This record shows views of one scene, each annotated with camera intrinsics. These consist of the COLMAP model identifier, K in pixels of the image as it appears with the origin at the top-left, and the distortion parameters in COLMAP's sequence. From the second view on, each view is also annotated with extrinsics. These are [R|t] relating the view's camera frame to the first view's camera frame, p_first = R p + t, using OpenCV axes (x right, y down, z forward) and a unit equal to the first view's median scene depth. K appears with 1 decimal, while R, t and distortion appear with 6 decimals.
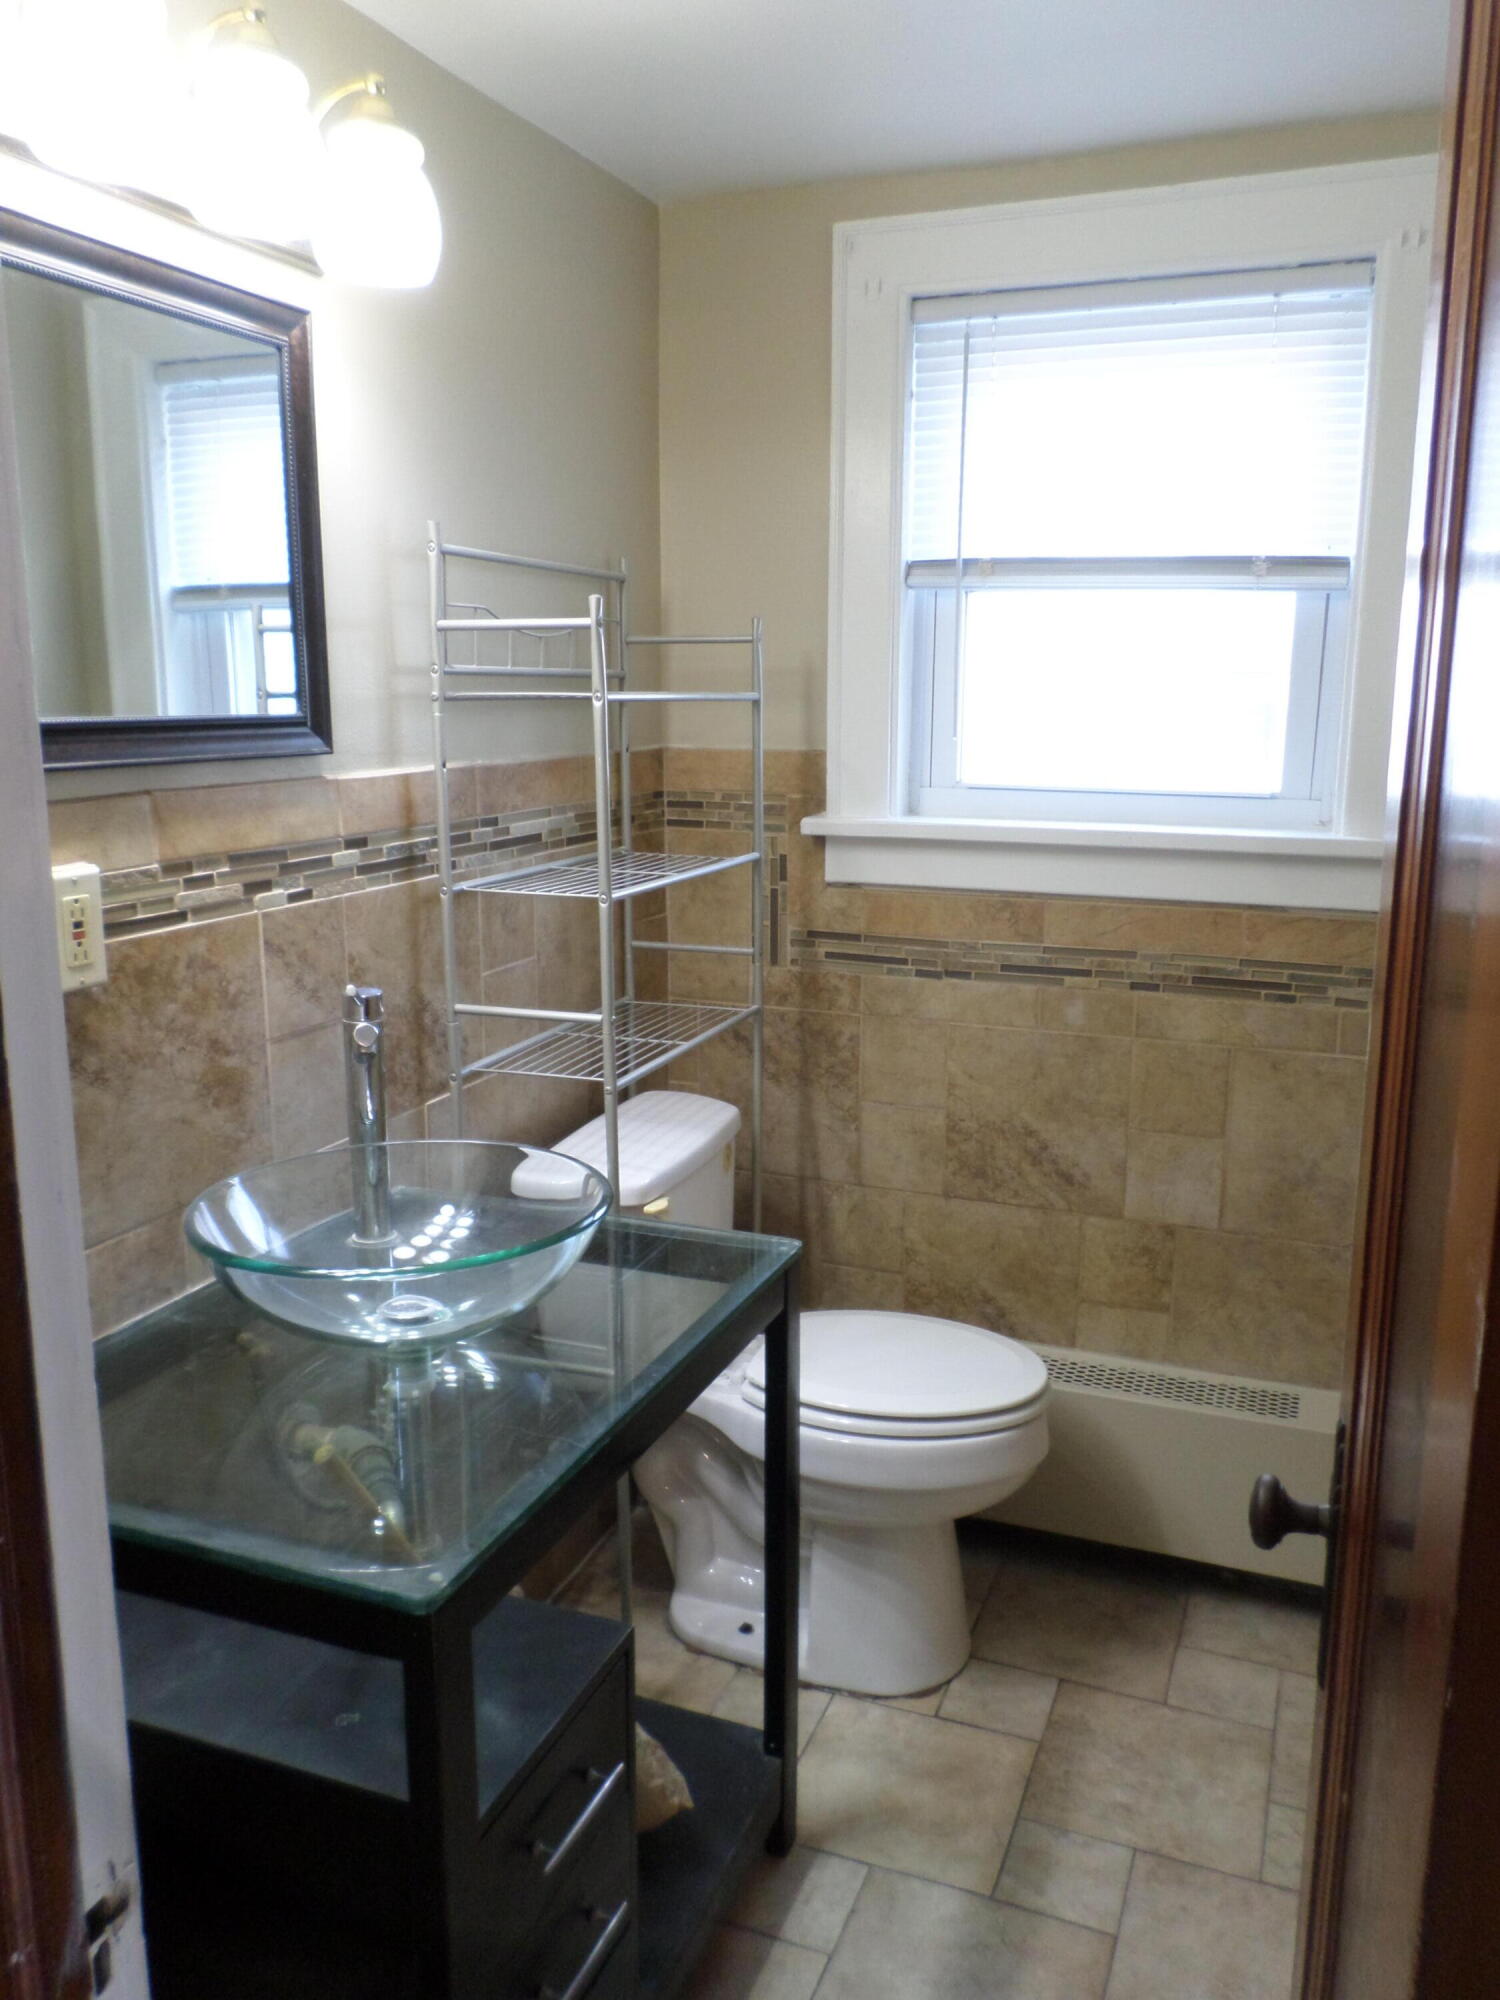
lens RADIAL K [[1531.2, 0, 746.1], [0, 1531.2, 1007.3], [0, 0, 1]] dist [0.006700, -0.015962]
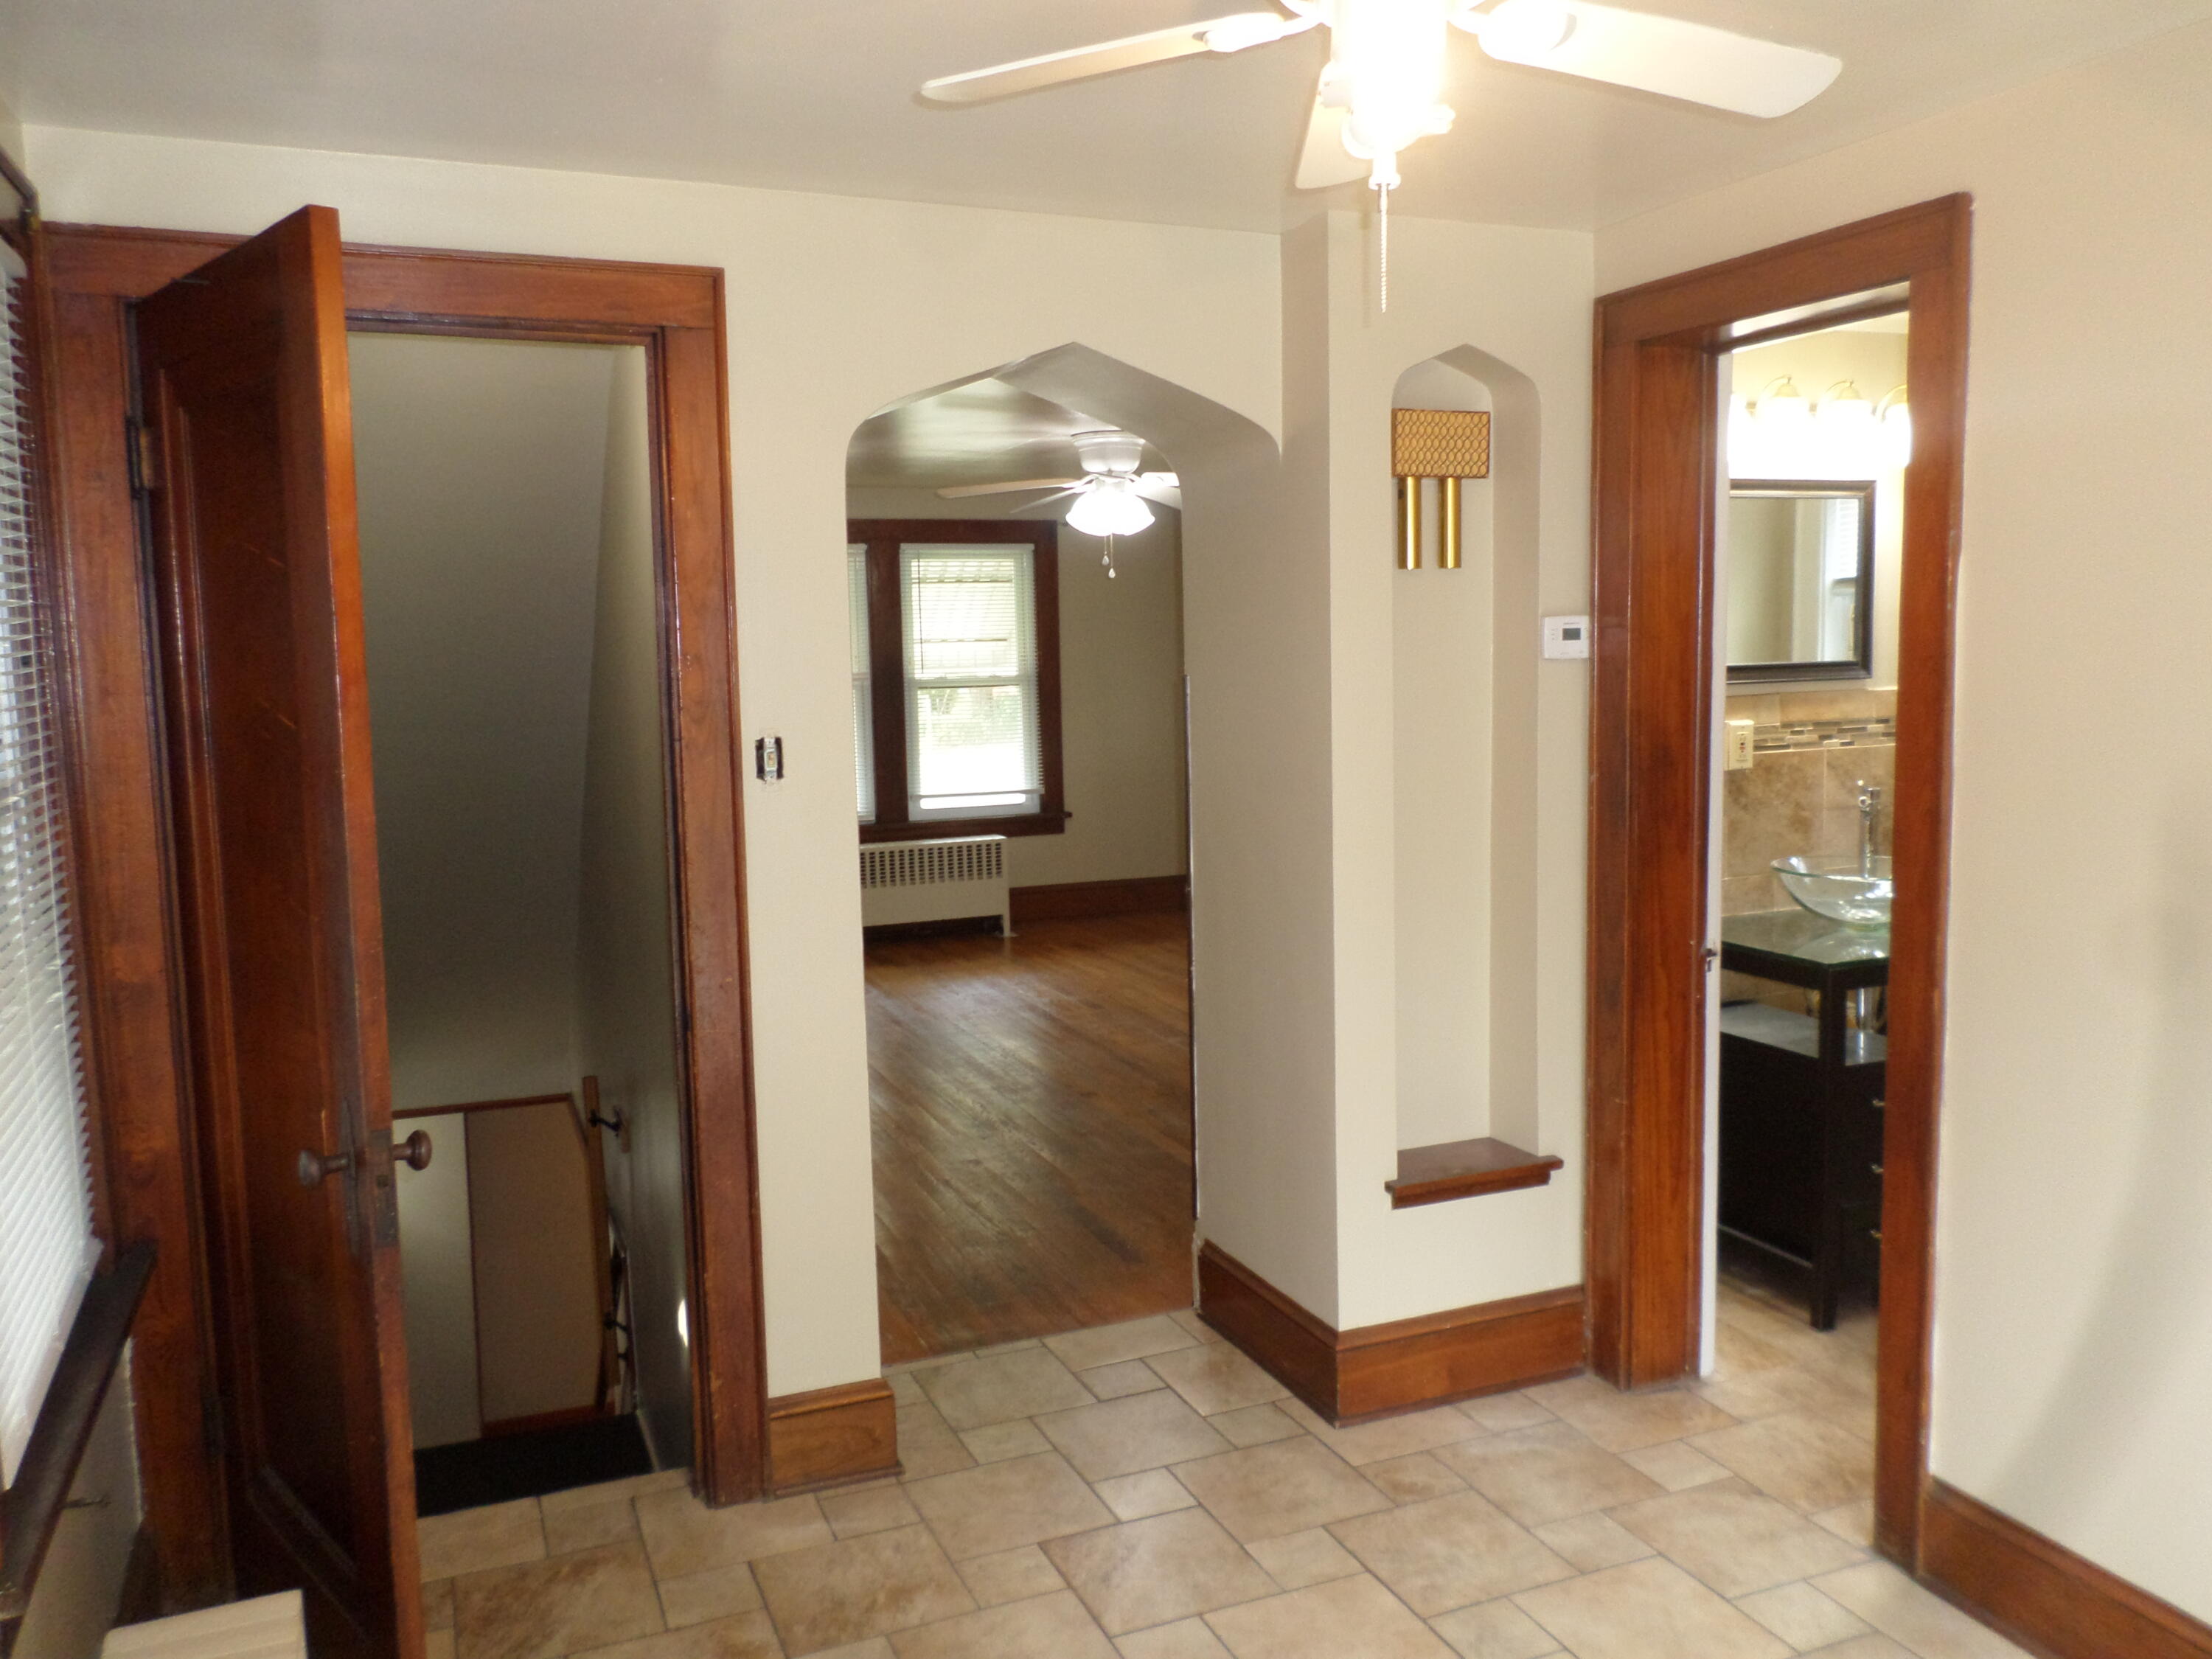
lens RADIAL K [[1693.5, 0, 1120.3], [0, 1693.5, 820.4], [0, 0, 1]] dist [0.006700, -0.015962]
pose [[0.701090, 0.056541, -0.710828, 0.737331], [-0.121078, 0.991815, -0.040528, 0.271710], [0.702718, 0.114479, 0.702198, -1.469494]]
